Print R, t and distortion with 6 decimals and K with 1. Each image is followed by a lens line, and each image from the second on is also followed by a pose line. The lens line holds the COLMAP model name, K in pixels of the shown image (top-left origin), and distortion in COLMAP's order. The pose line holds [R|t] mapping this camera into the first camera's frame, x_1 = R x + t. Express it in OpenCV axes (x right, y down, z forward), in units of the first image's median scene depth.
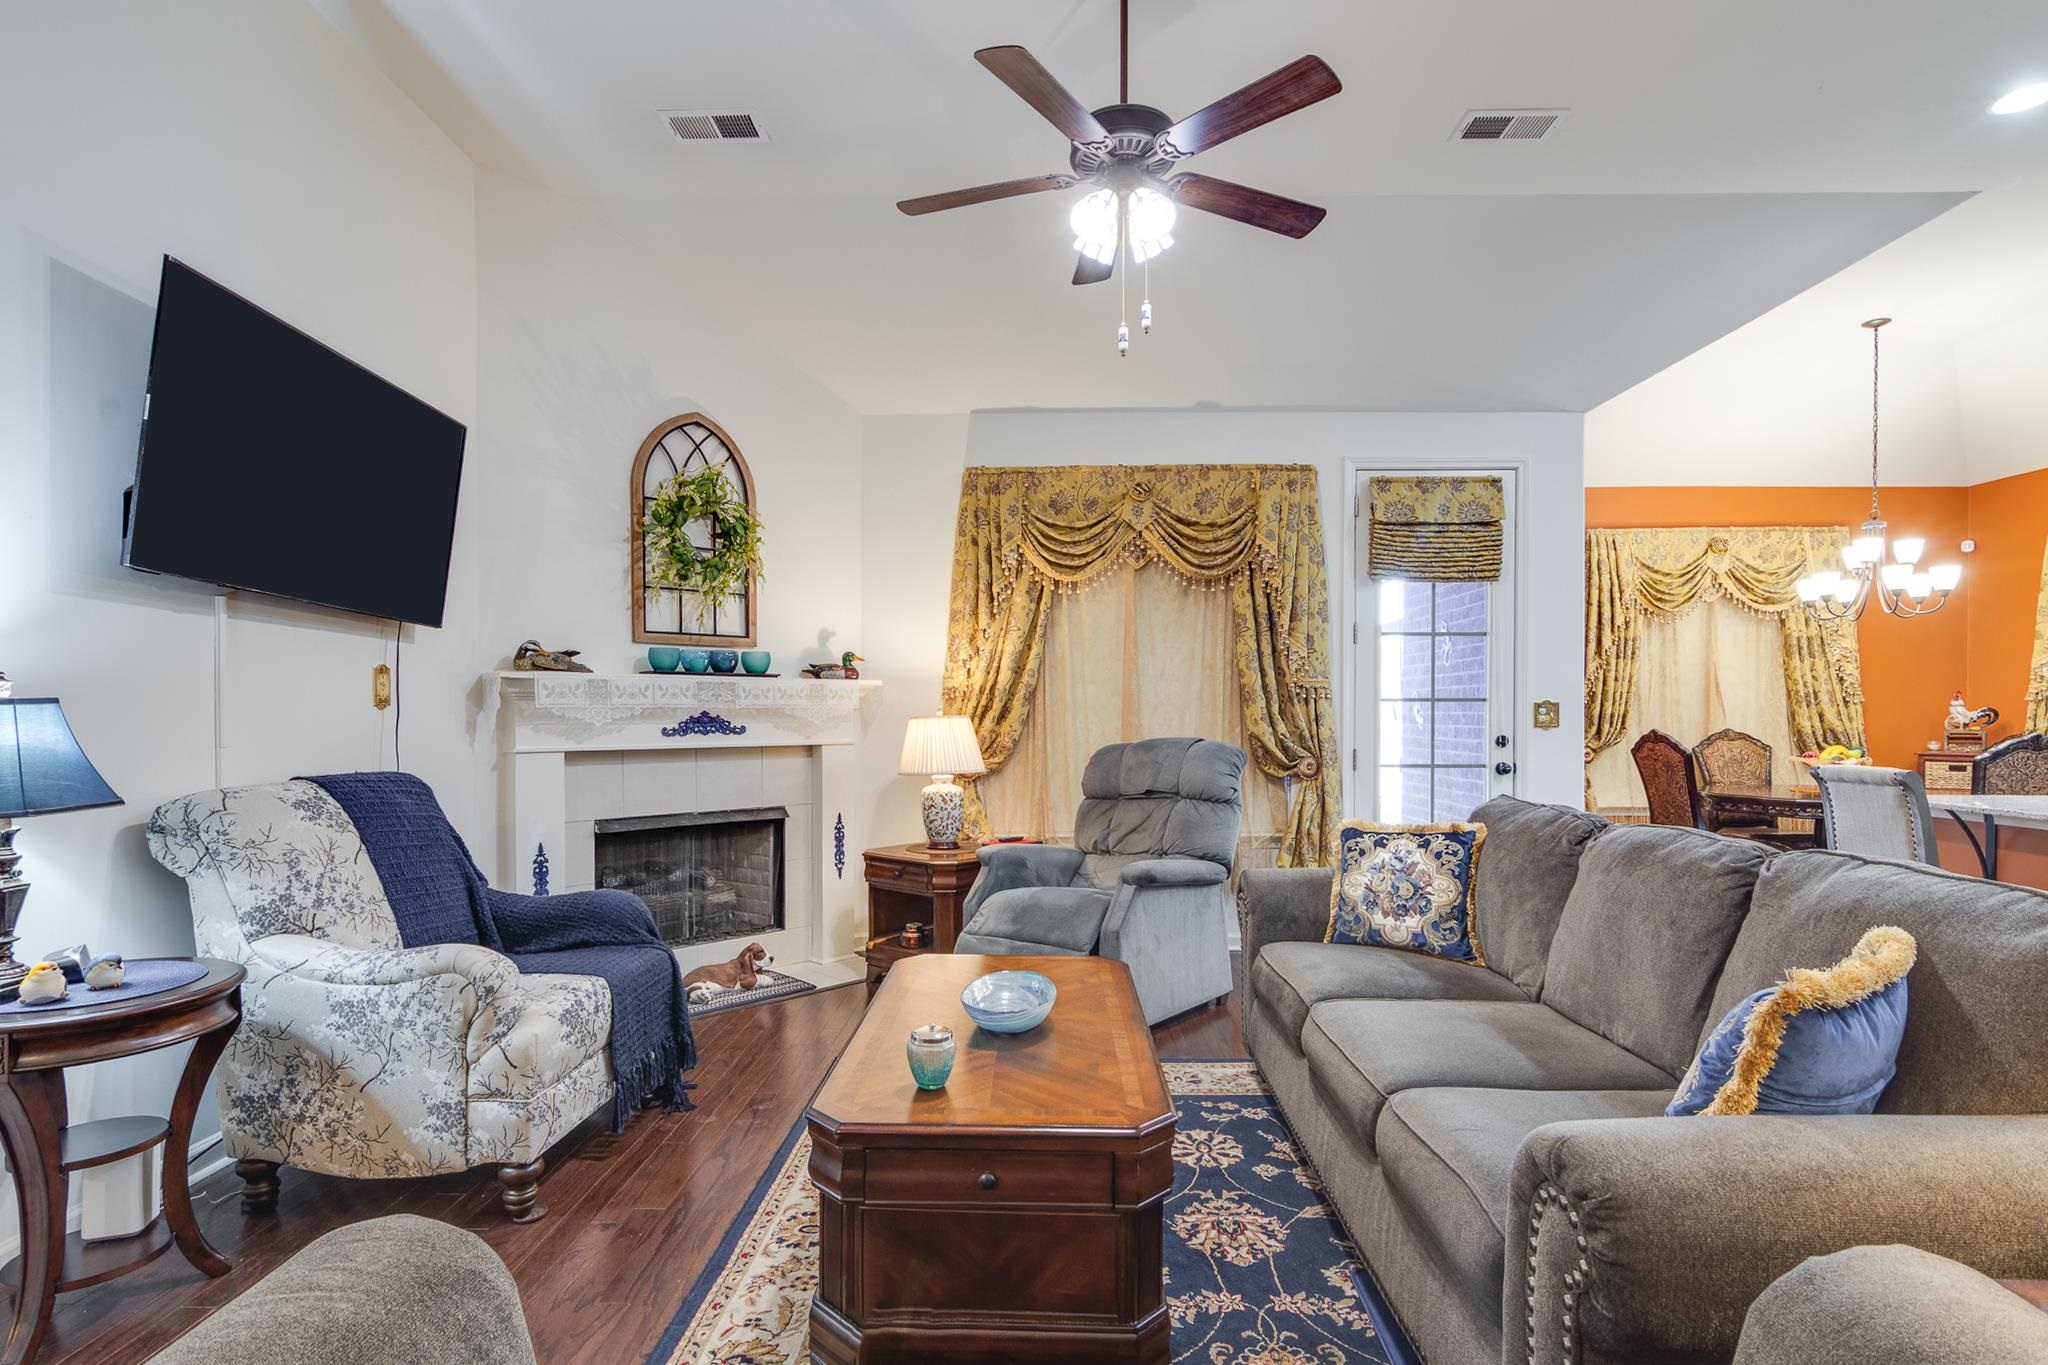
lens RADIAL K [[1014.0, 0, 1020.1], [0, 1014.0, 722.5], [0, 0, 1]] dist [0.001374, 0.000016]
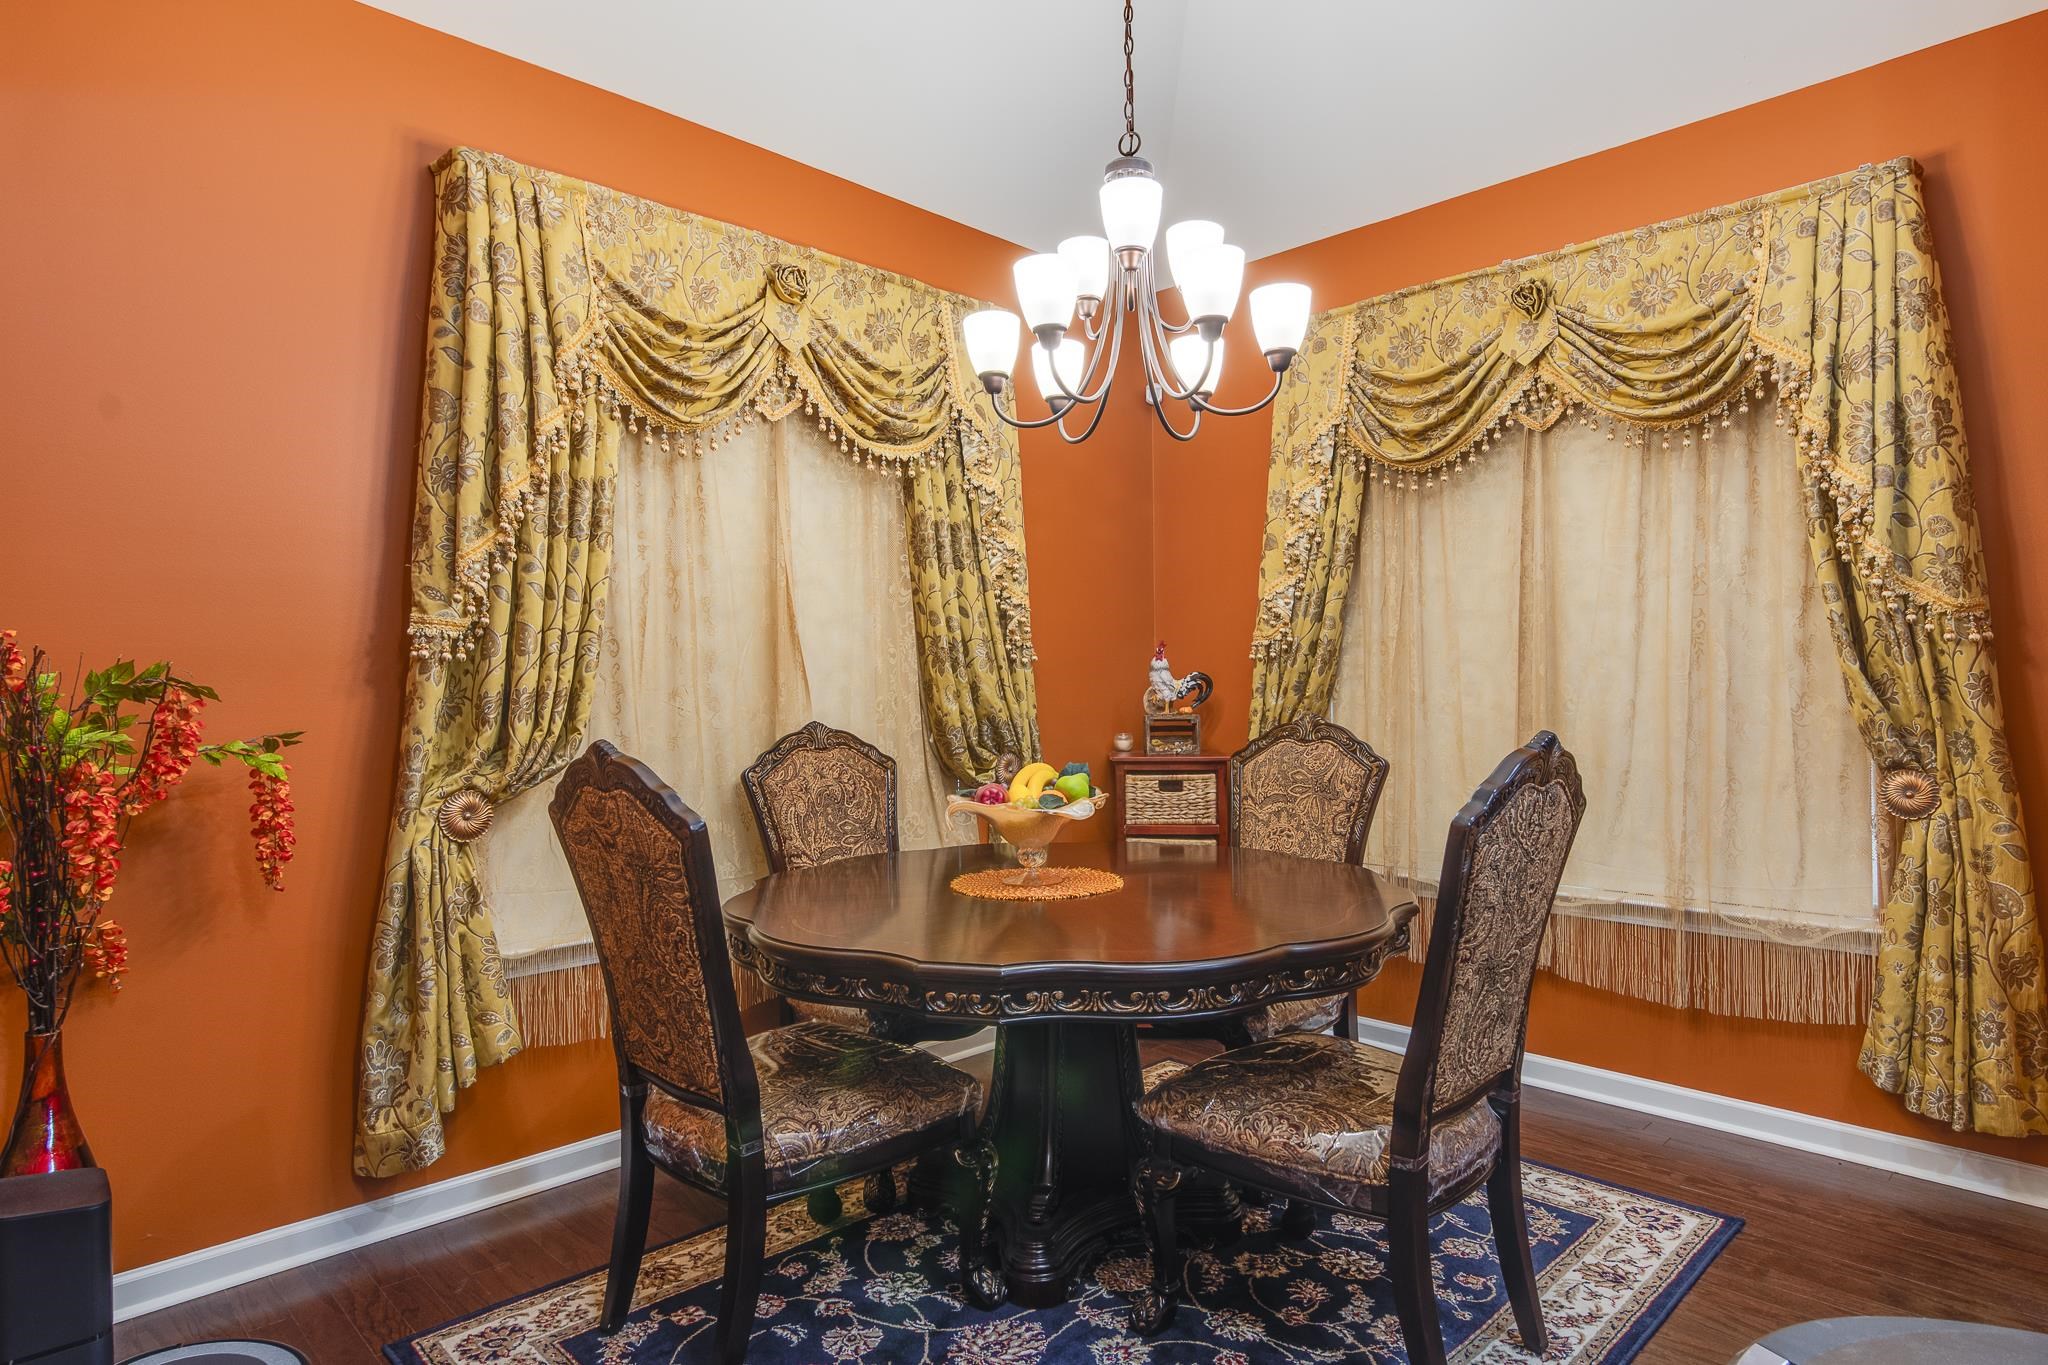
lens RADIAL K [[1186.4, 0, 1024.0], [0, 1186.4, 682.5], [0, 0, 1]] dist [-0.003930, -0.000649]
pose [[0.709585, -0.005522, 0.704598, 0.412943], [0.018062, 0.999783, -0.010355, -0.003963], [-0.704389, 0.020074, 0.709531, 0.589488]]
